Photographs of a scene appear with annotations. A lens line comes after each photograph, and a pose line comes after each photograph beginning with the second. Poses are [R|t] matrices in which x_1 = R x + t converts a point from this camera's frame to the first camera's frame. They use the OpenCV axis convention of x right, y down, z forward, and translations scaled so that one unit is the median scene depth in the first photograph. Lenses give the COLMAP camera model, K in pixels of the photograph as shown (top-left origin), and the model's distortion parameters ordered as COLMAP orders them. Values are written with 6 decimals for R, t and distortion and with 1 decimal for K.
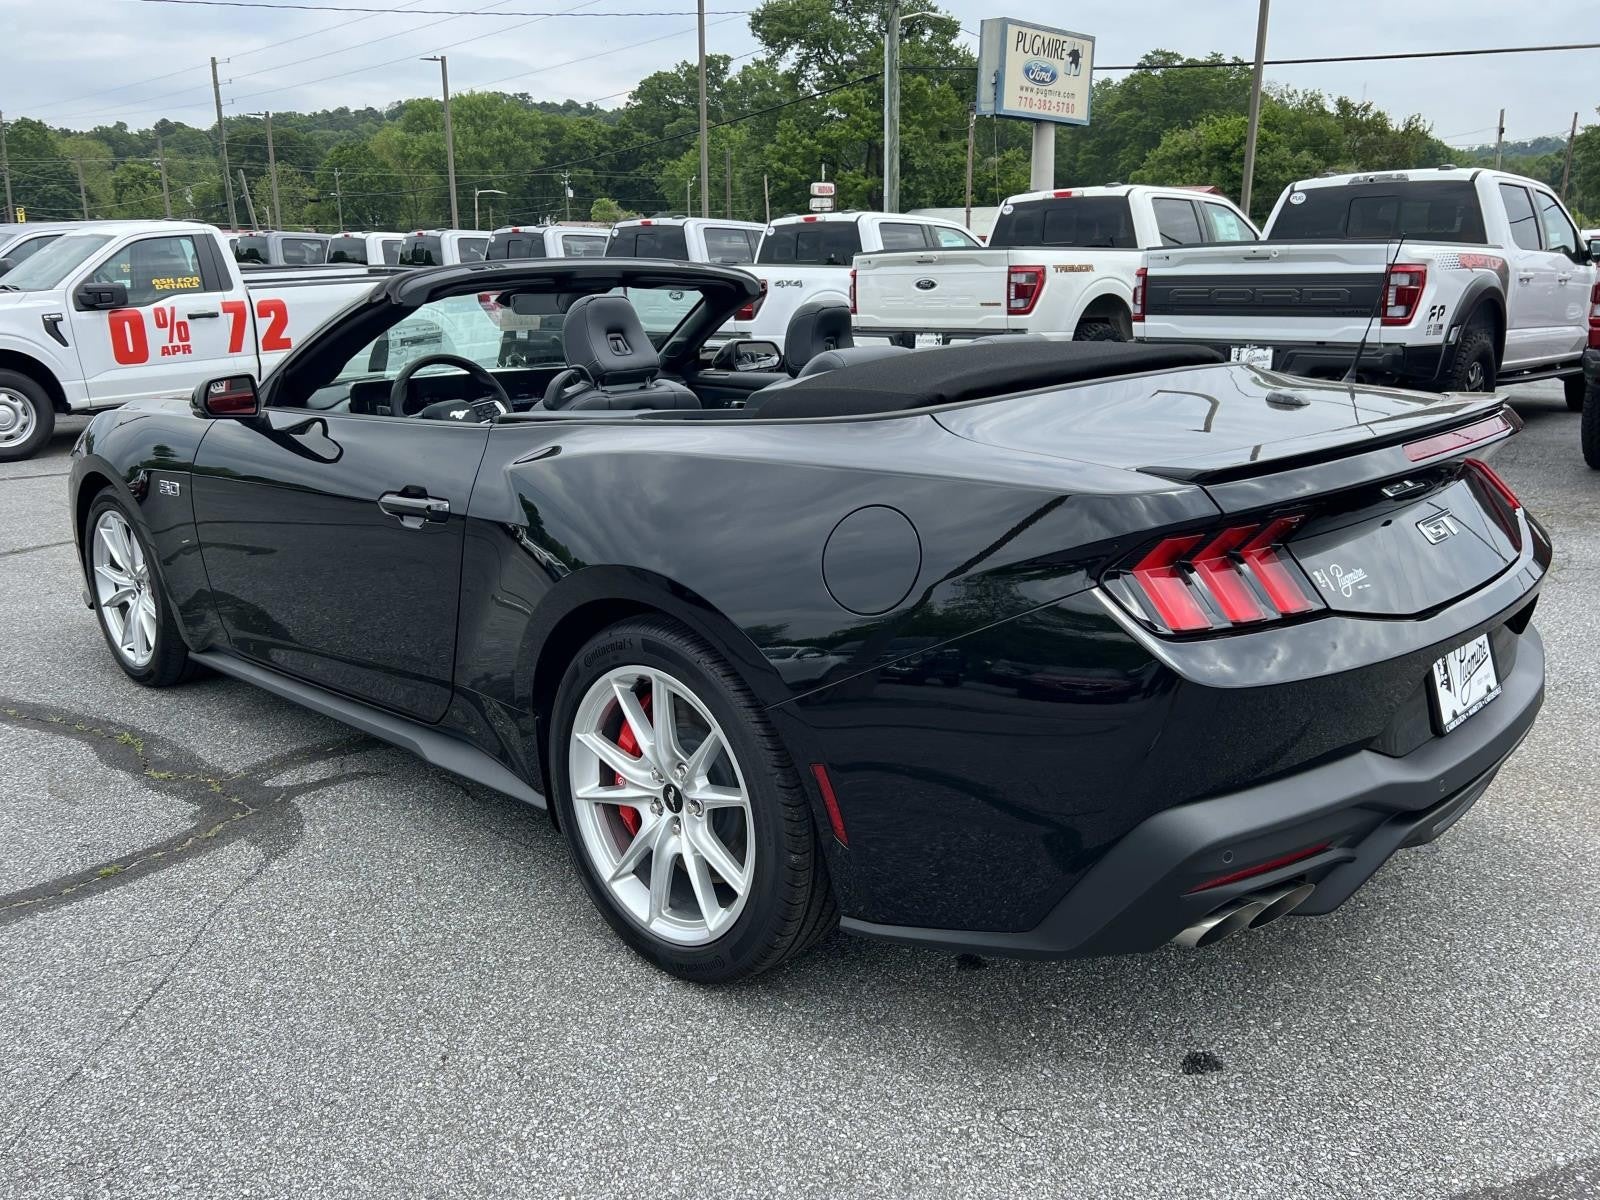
lens RADIAL K [[1274.1, 0, 796.5], [0, 1274.1, 599.7], [0, 0, 1]] dist [0.020769, -0.013683]
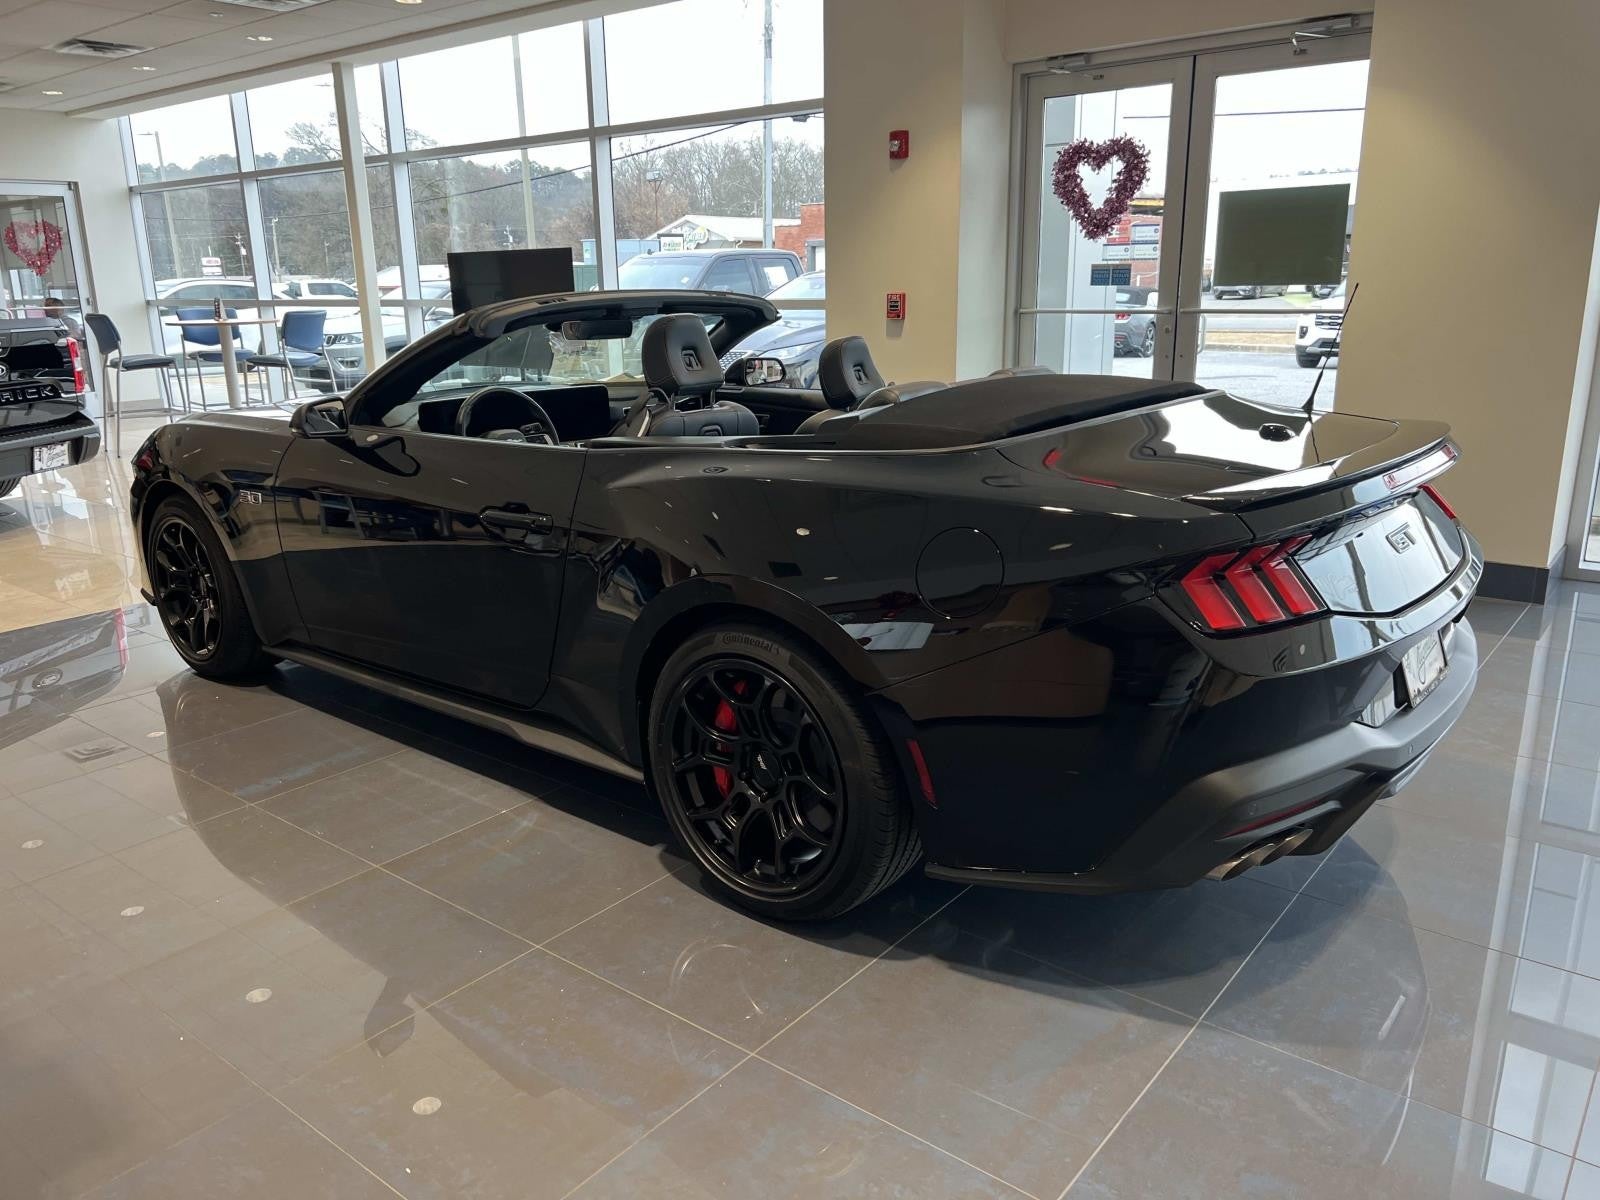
lens RADIAL K [[1219.3, 0, 799.1], [0, 1219.3, 610.3], [0, 0, 1]] dist [0.035539, -0.040567]
pose [[0.998791, -0.008688, 0.048394, -0.078560], [0.007633, 0.999730, 0.021945, -0.011451], [-0.048572, -0.021549, 0.998587, -0.086338]]
